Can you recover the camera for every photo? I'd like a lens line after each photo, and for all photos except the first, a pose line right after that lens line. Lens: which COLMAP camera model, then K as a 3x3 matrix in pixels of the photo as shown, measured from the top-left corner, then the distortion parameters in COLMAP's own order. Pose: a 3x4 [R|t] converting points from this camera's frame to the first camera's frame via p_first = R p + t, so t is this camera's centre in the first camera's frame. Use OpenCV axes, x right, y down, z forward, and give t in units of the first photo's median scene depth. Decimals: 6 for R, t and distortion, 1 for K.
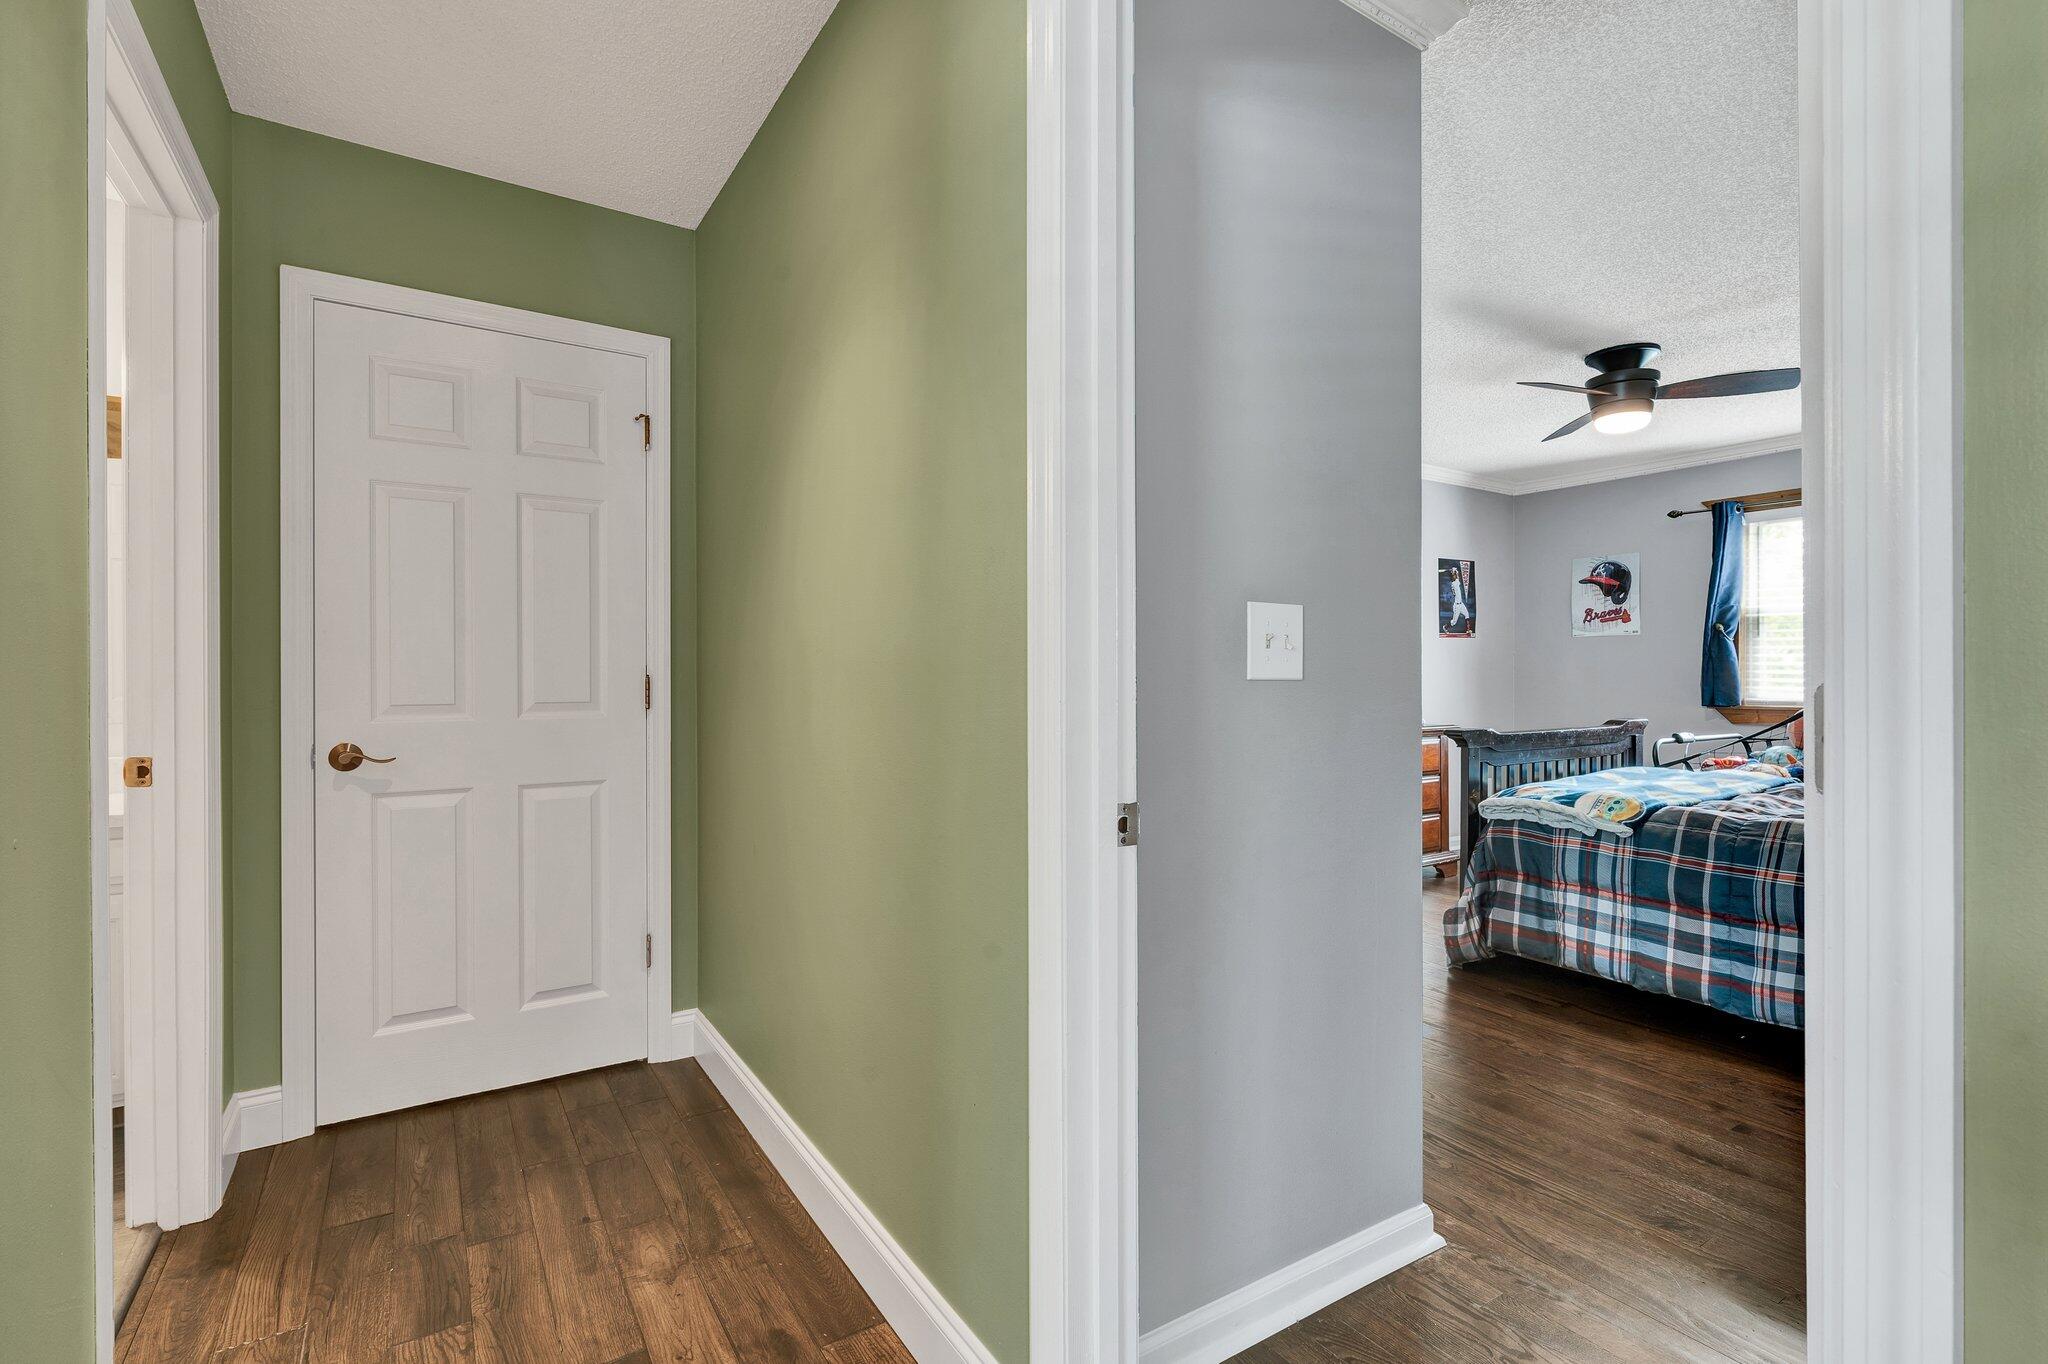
lens RADIAL K [[934.2, 0, 1026.2], [0, 934.2, 677.4], [0, 0, 1]] dist [-0.005030, 0.002285]
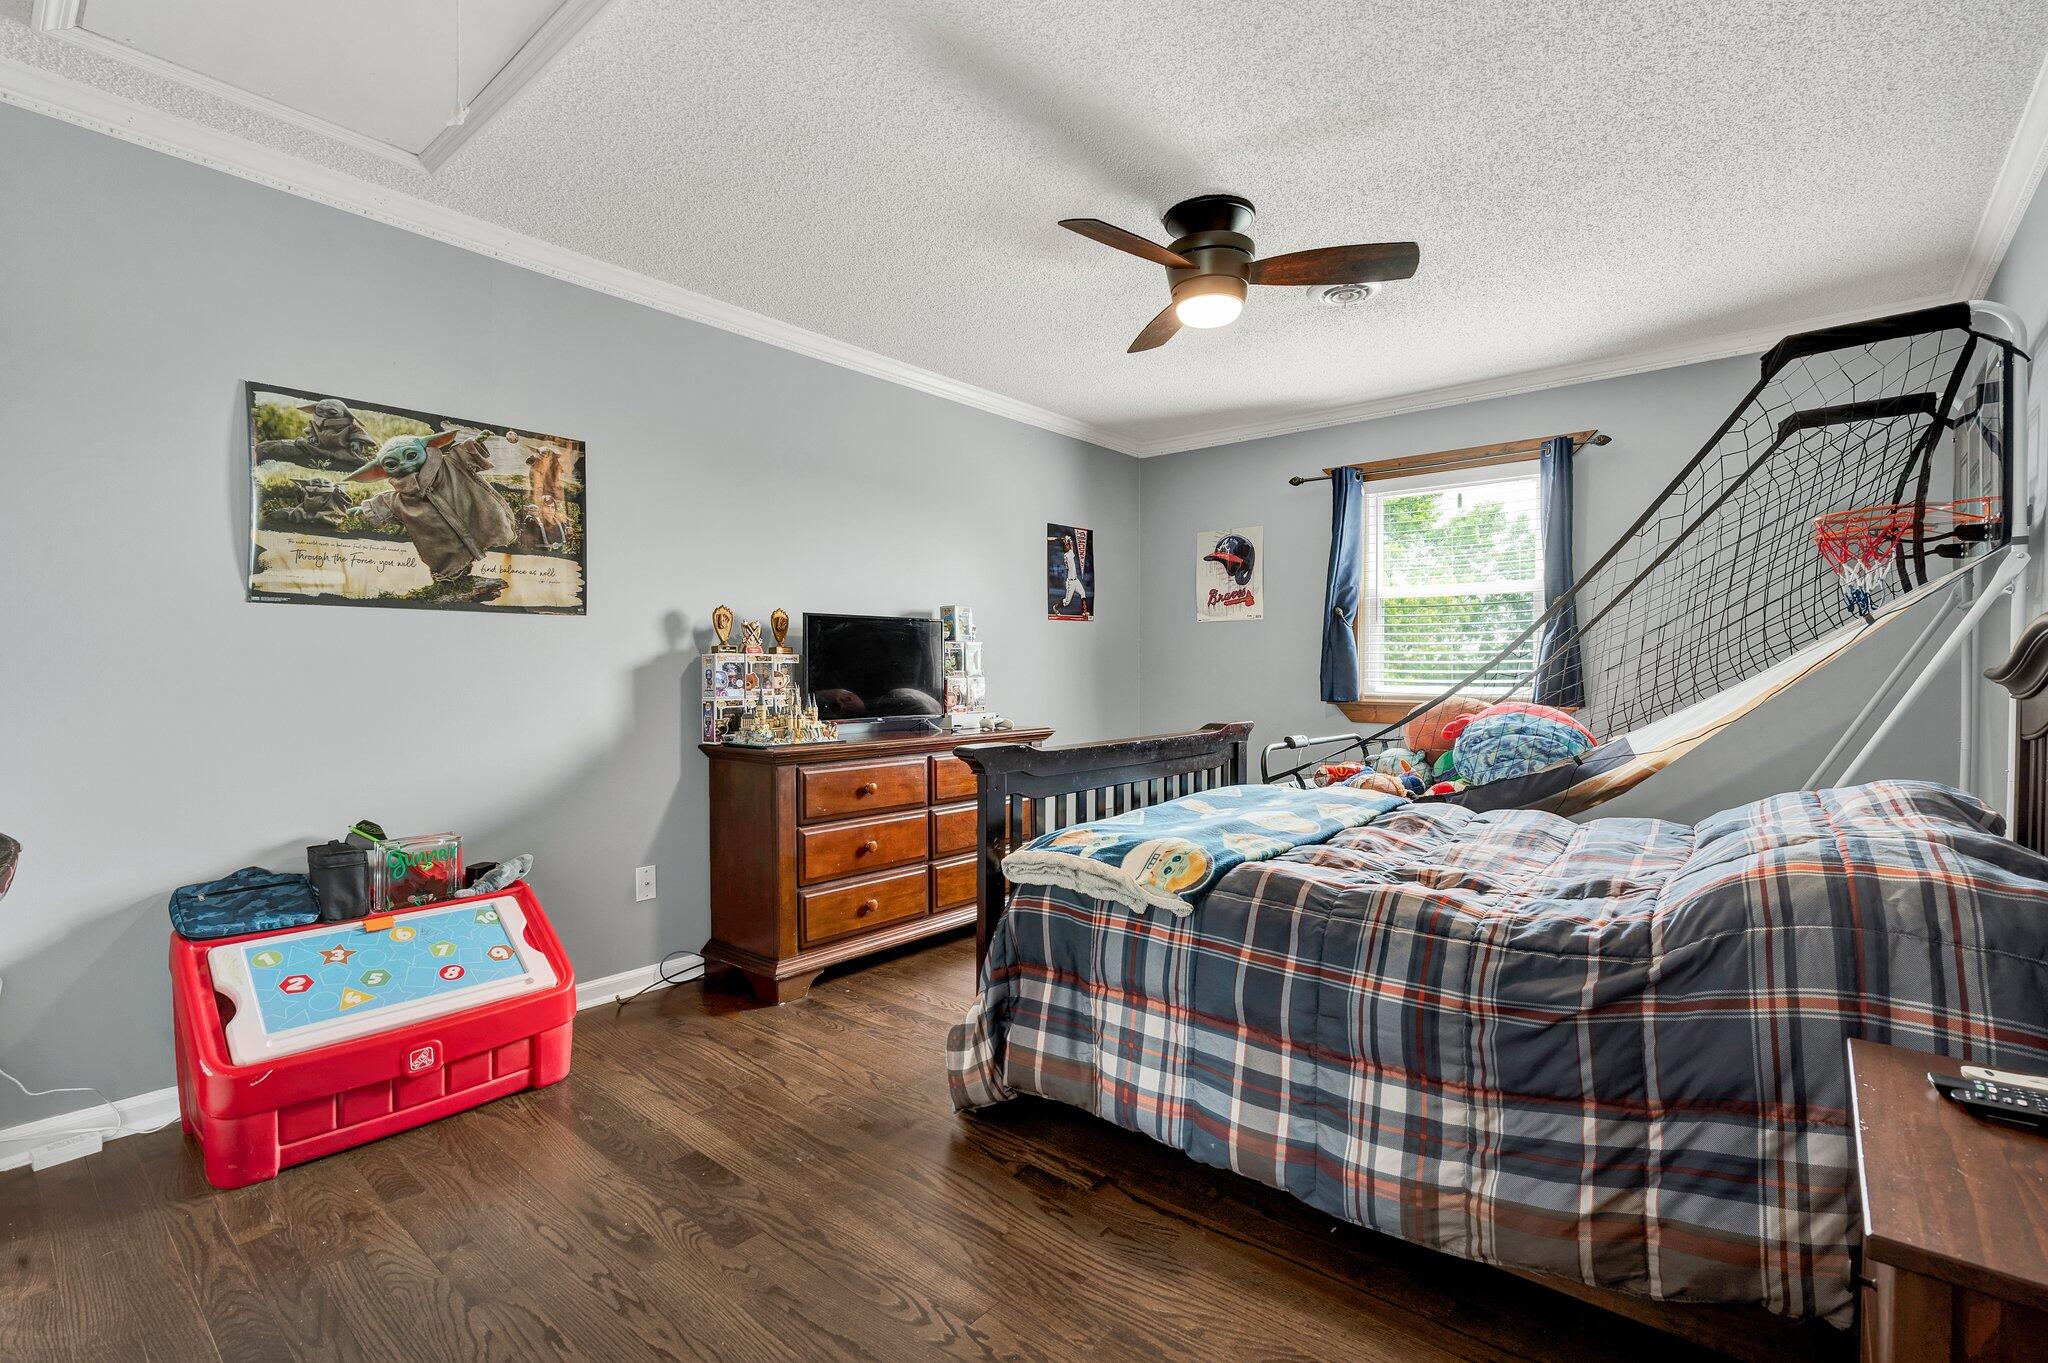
lens RADIAL K [[934.2, 0, 1019.3], [0, 934.2, 682.7], [0, 0, 1]] dist [-0.005030, 0.002285]
pose [[0.958086, -0.001606, 0.286477, 0.322588], [-0.002798, 0.999884, 0.014963, 0.001183], [-0.286468, -0.015138, 0.957970, 0.385771]]
